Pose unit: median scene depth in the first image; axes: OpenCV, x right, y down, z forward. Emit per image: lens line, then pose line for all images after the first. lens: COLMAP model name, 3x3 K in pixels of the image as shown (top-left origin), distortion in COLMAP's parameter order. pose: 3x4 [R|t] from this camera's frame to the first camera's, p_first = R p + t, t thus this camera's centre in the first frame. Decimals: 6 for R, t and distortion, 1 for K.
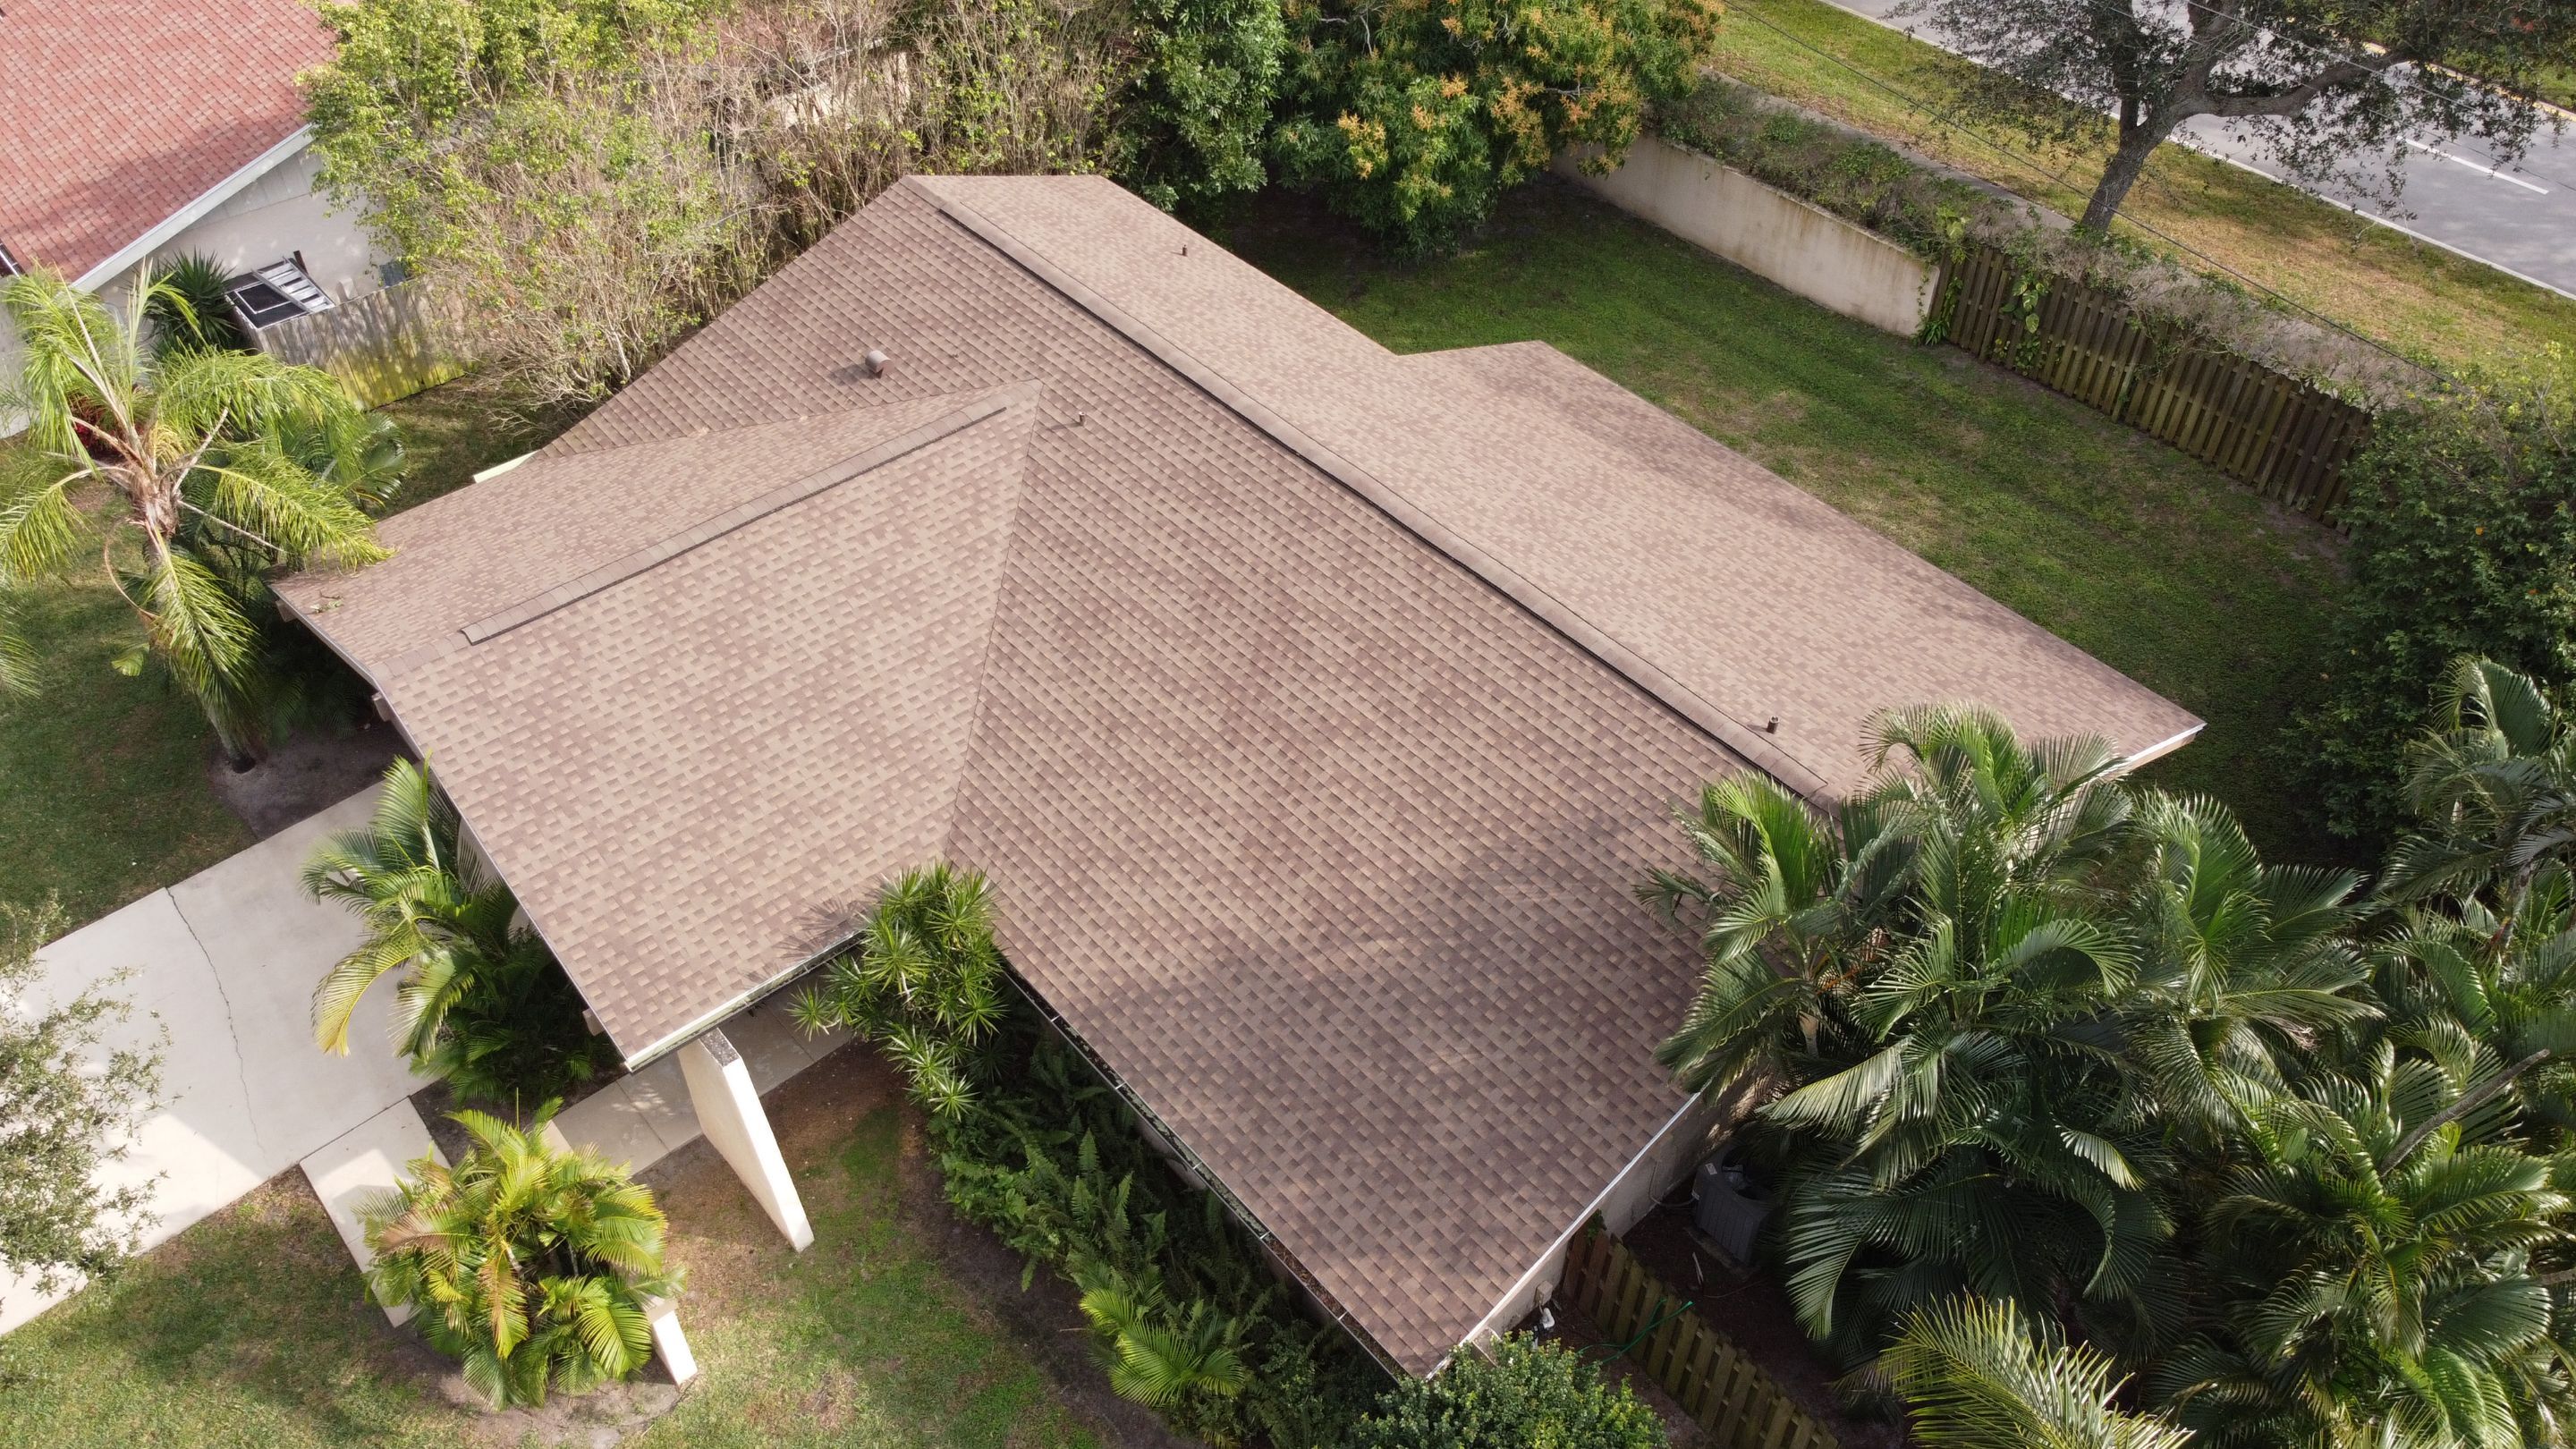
lens RADIAL K [[1953.7, 0, 1281.9], [0, 1953.7, 710.0], [0, 0, 1]] dist [-0.000973, 0.003054]
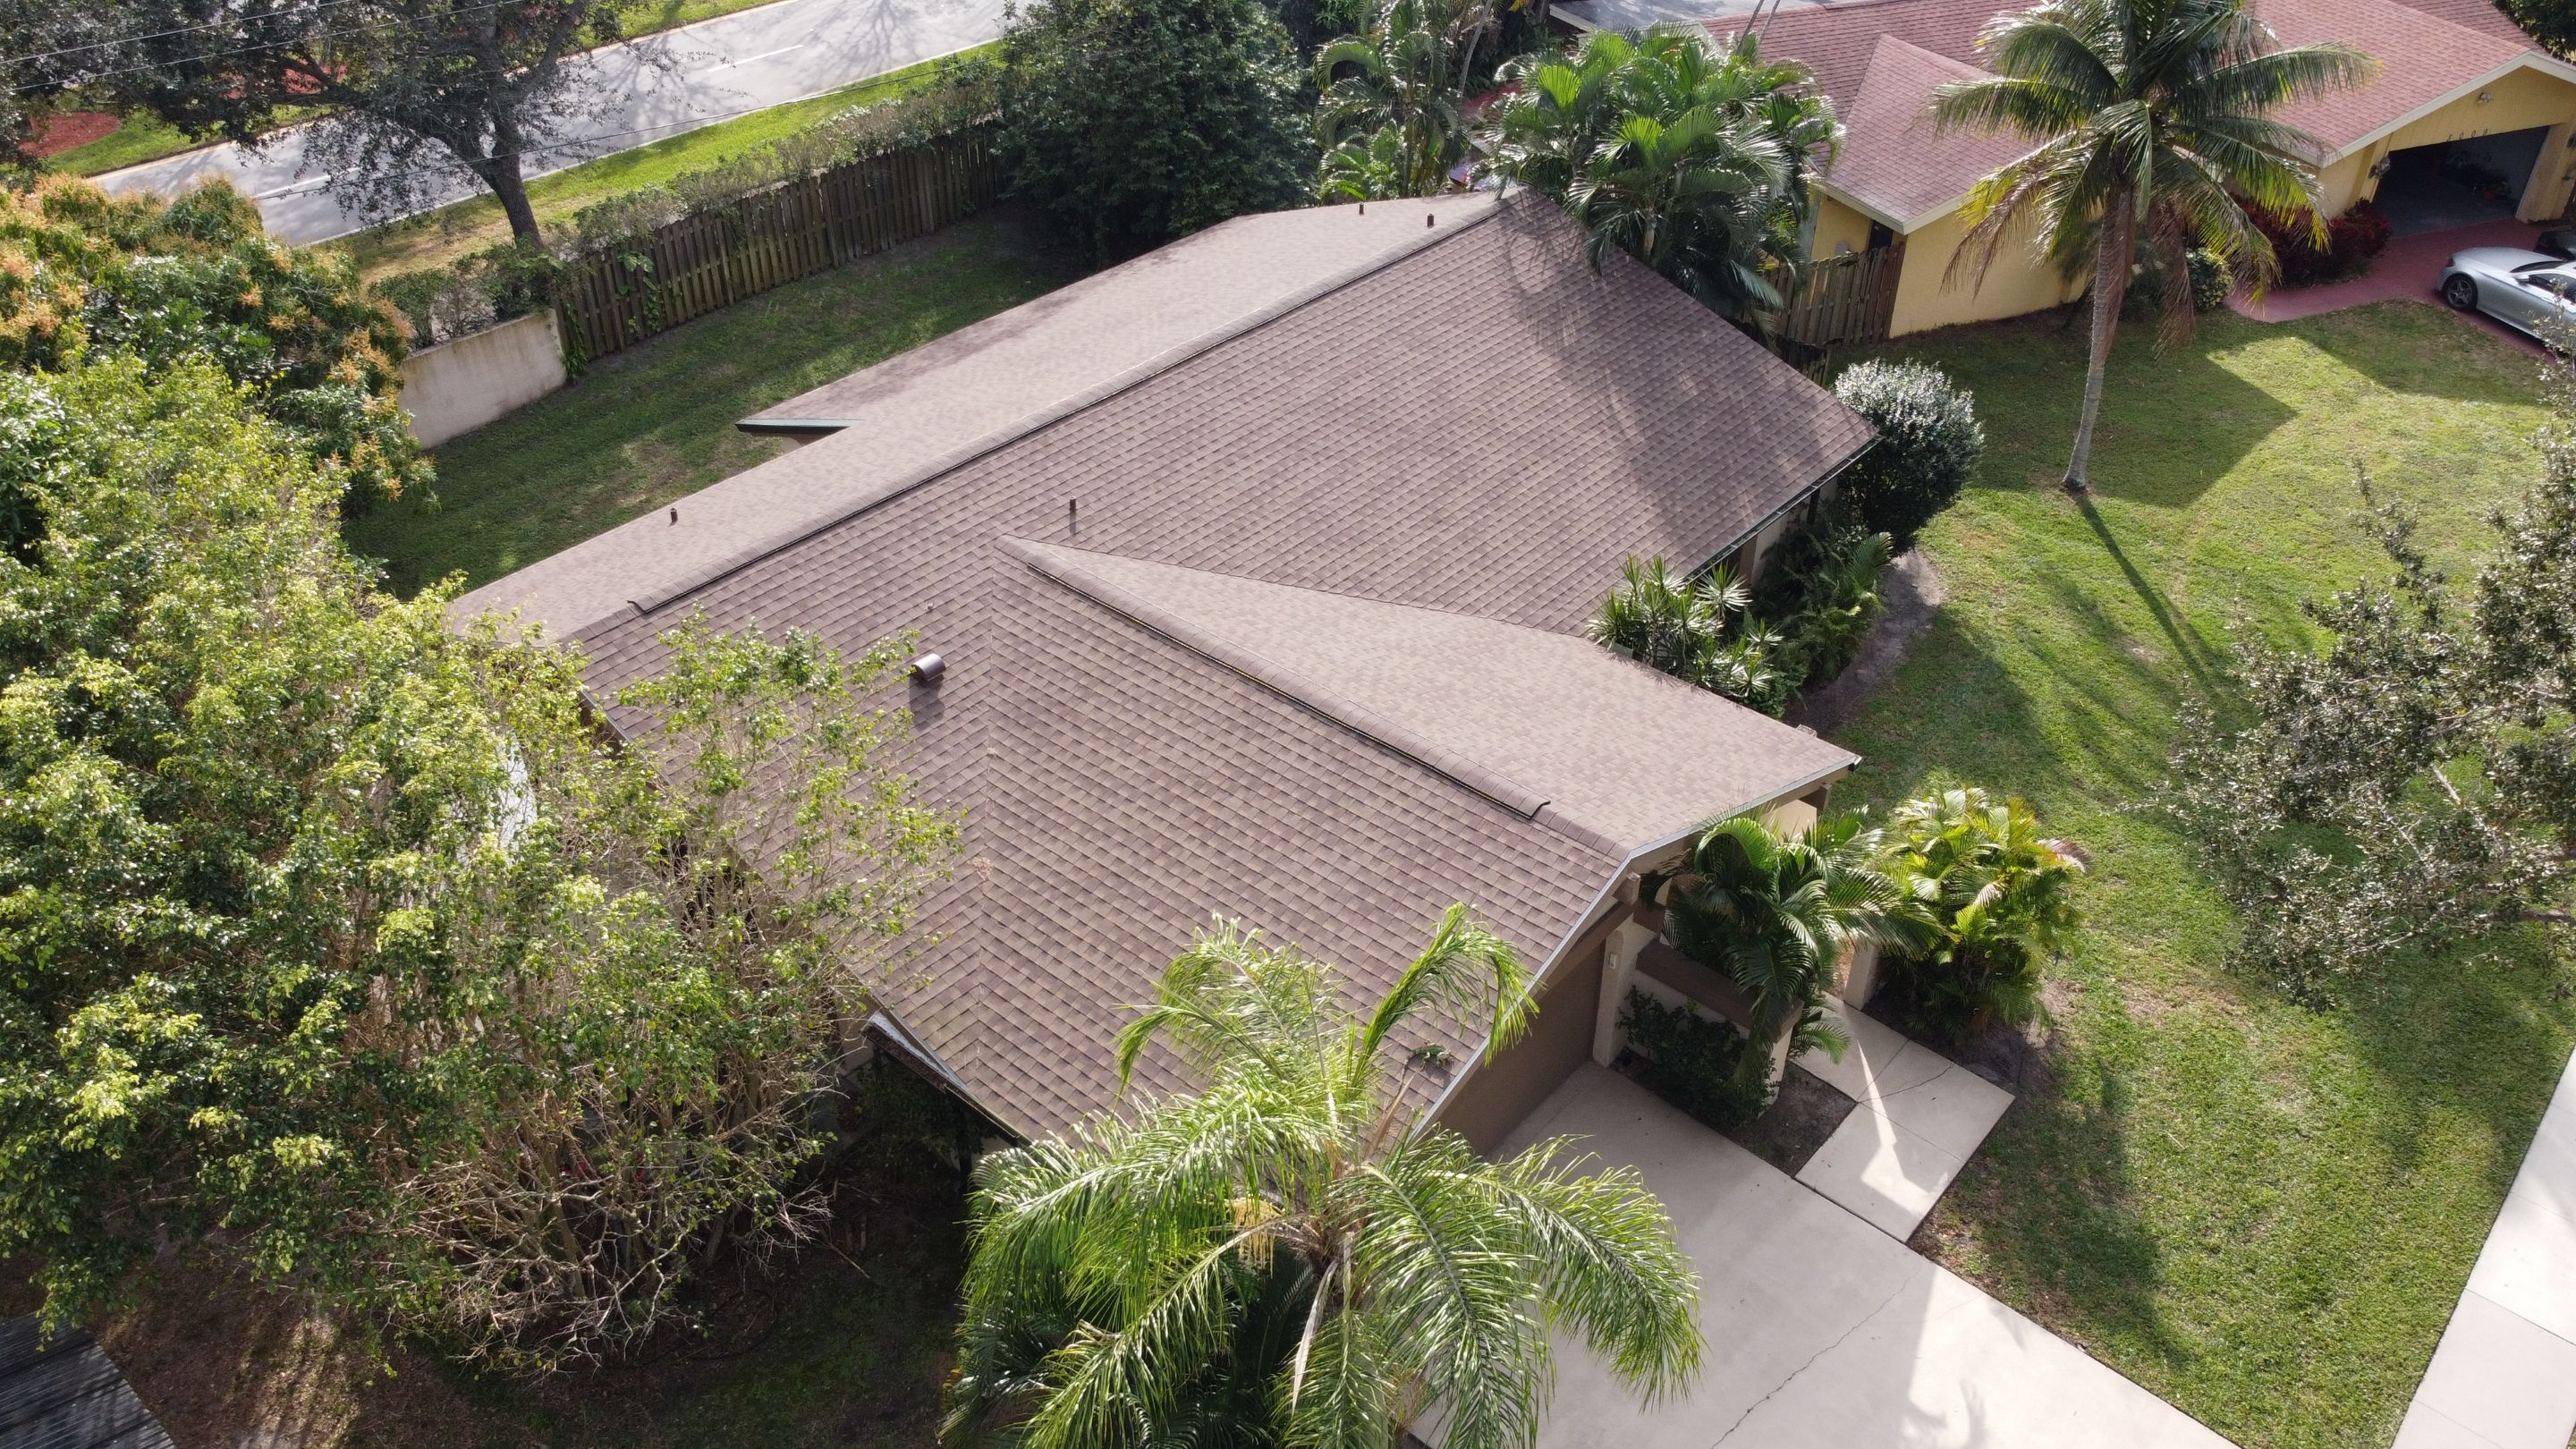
lens RADIAL K [[1953.7, 0, 1281.9], [0, 1953.7, 710.0], [0, 0, 1]] dist [-0.000973, 0.003054]
pose [[-0.139306, -0.578481, 0.803712, -1.074352], [0.671547, 0.541288, 0.505997, -0.580249], [-0.727749, 0.610219, 0.313073, 0.779323]]
